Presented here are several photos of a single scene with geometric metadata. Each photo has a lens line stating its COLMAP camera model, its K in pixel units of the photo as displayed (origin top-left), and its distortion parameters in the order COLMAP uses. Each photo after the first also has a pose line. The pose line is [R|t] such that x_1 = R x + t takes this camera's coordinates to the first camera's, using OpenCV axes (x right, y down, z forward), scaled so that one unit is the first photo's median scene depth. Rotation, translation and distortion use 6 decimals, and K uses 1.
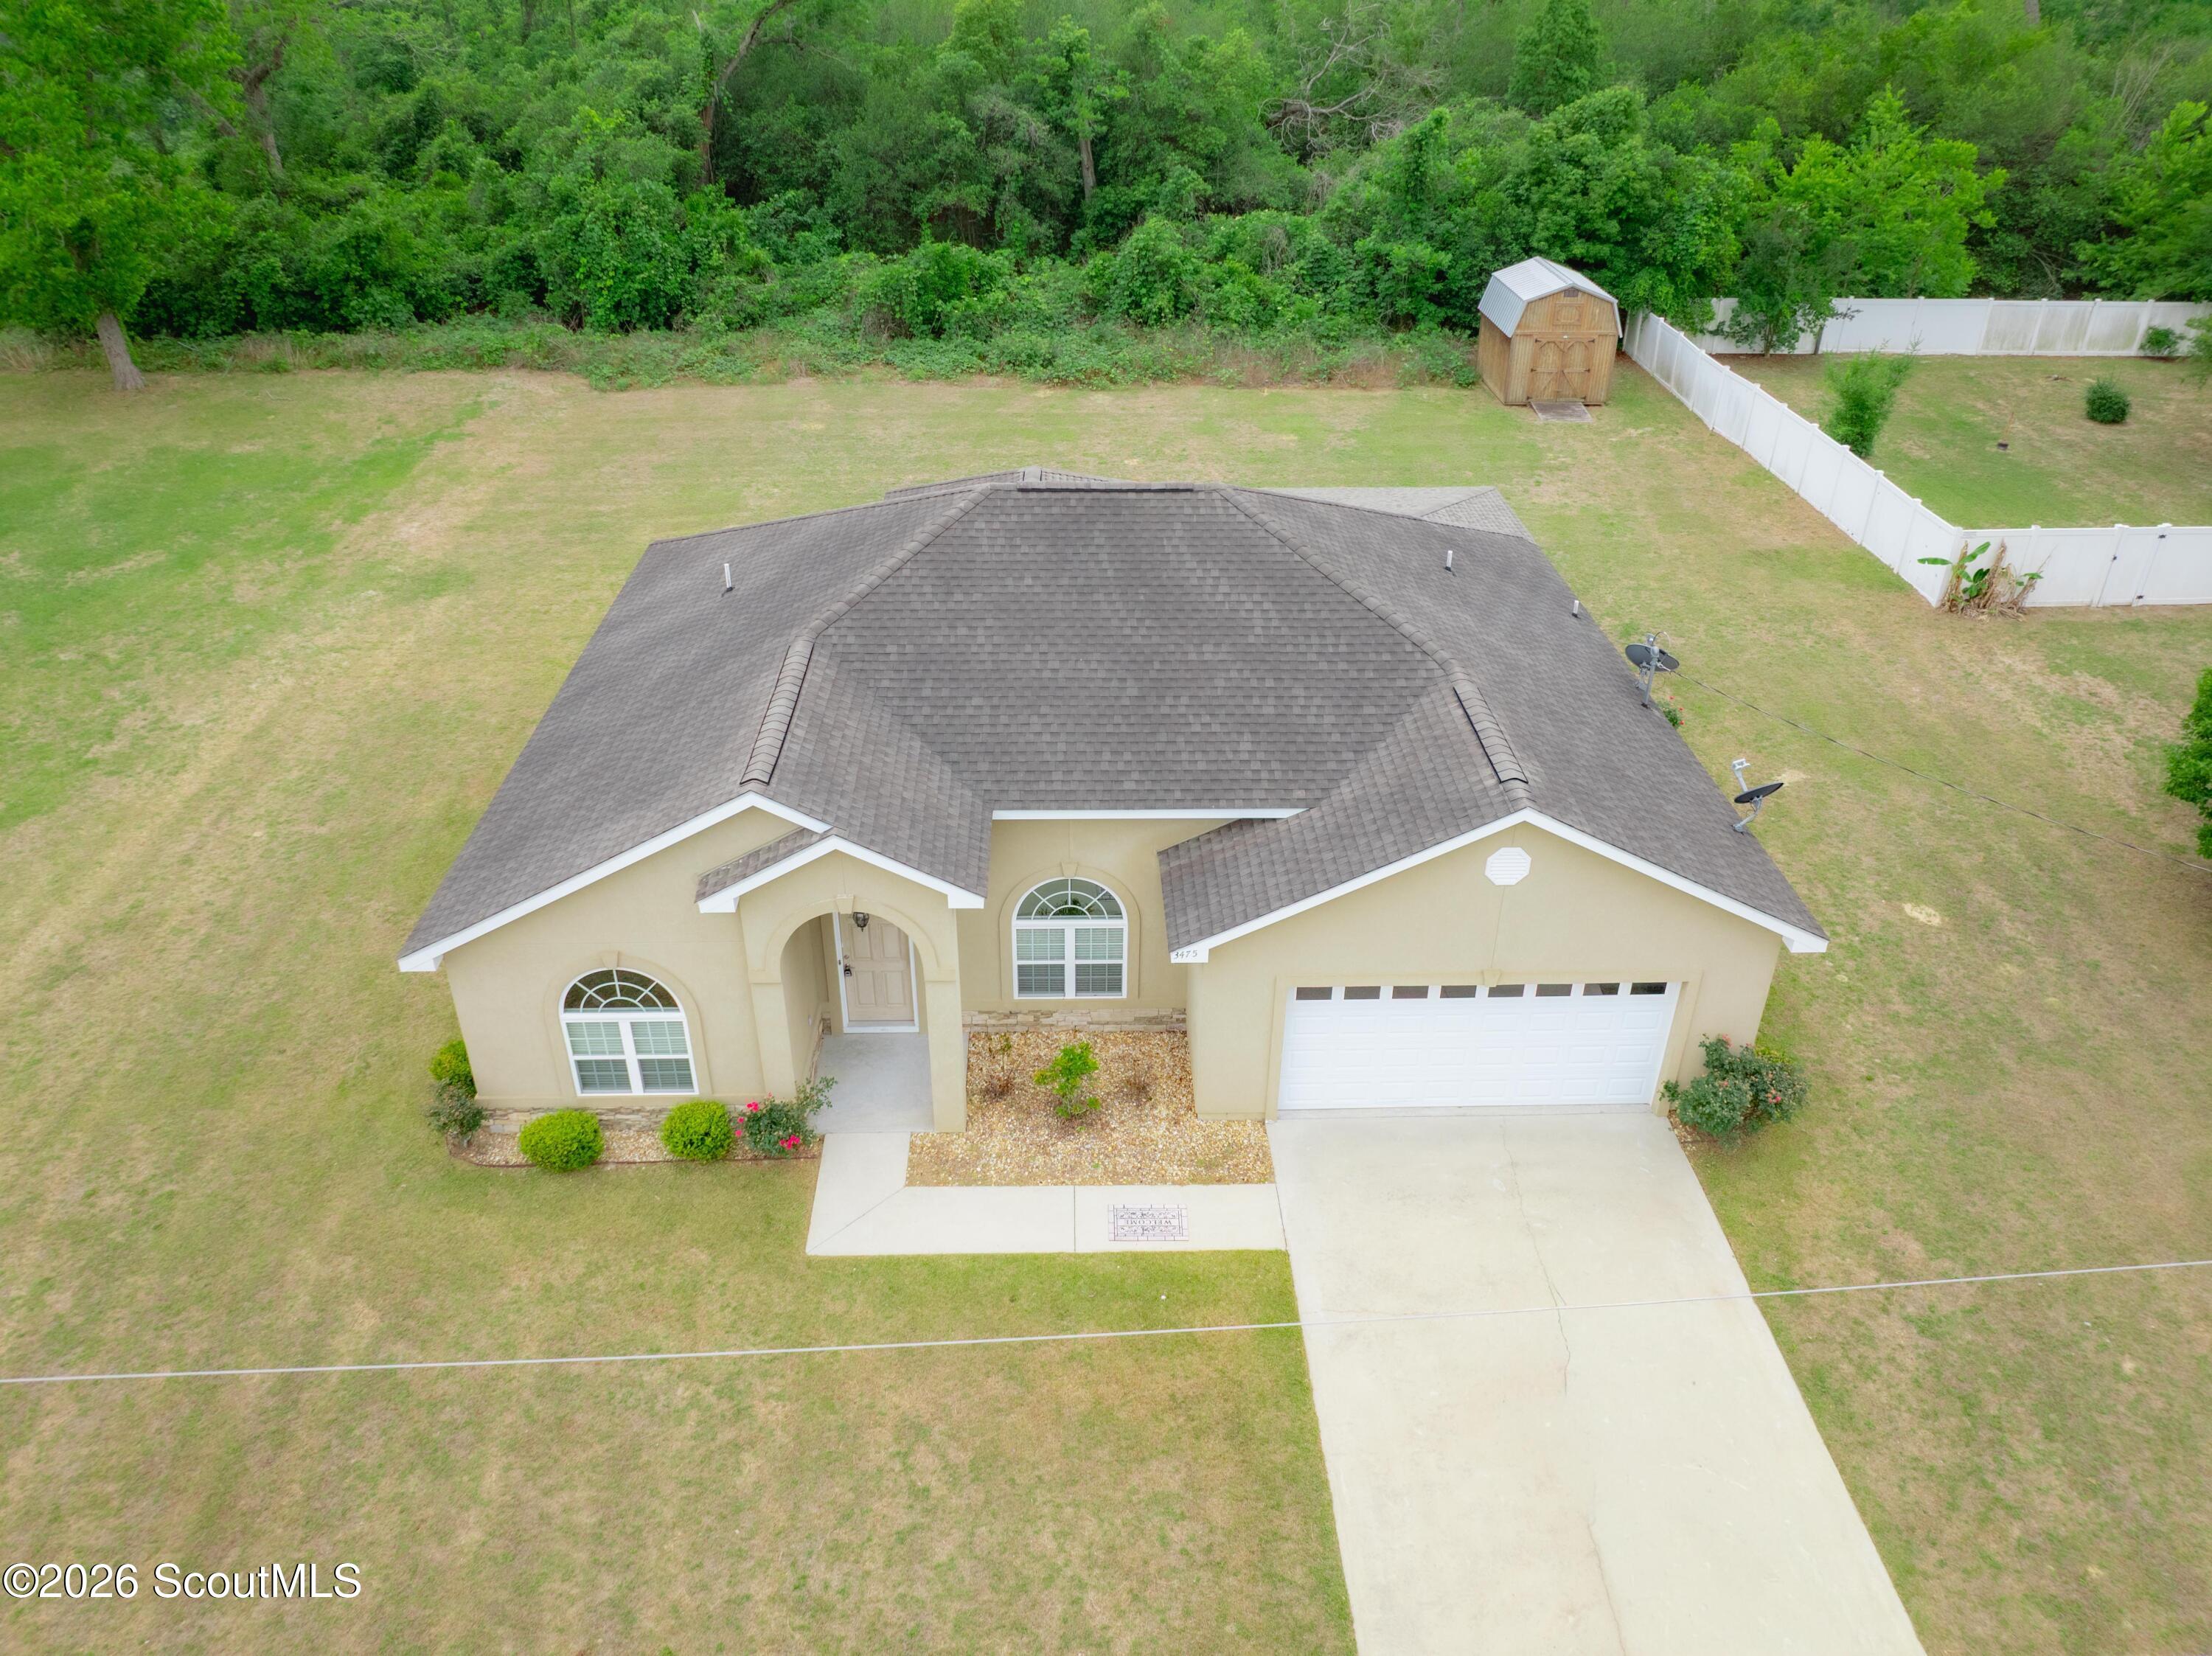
lens RADIAL K [[1550.9, 0, 1106.0], [0, 1550.9, 828.0], [0, 0, 1]] dist [-0.051733, 0.024134]
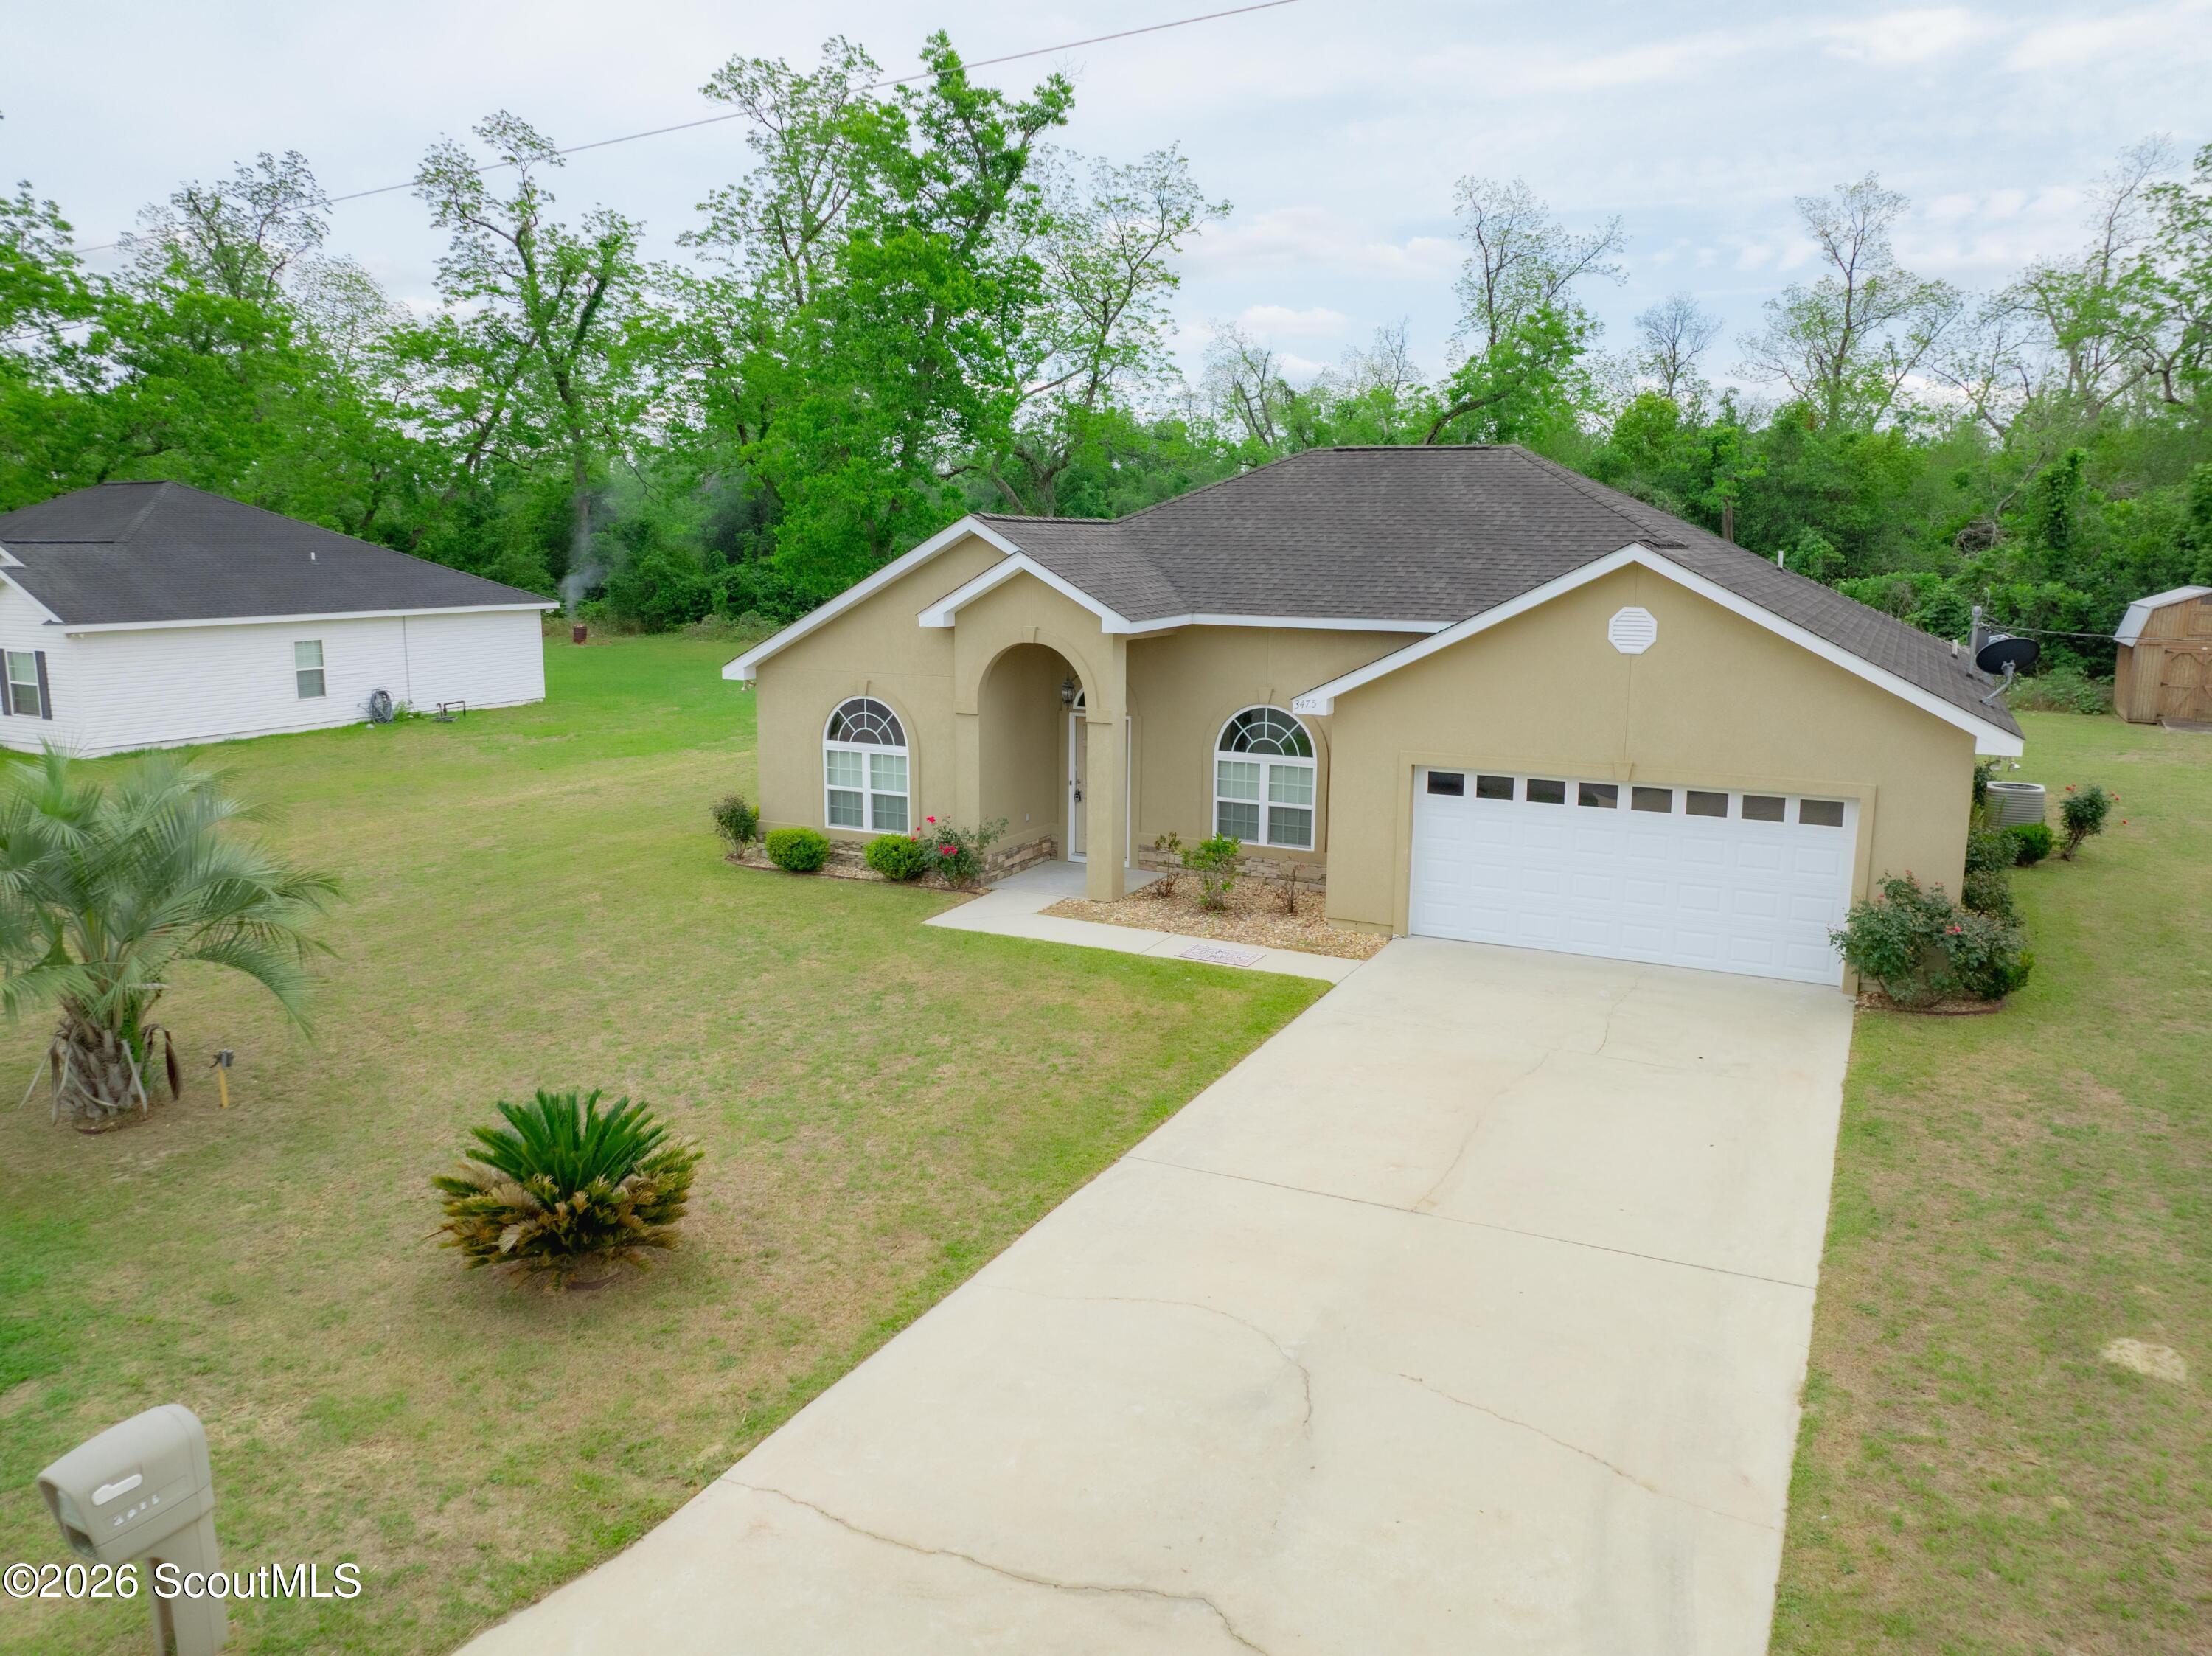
lens RADIAL K [[1555.3, 0, 1106.0], [0, 1555.3, 828.0], [0, 0, 1]] dist [-0.032463, -0.001658]
pose [[0.874963, 0.089825, -0.475785, 0.158106], [-0.253235, 0.922427, -0.291548, 0.179369], [0.412689, 0.375578, 0.829837, 0.038862]]
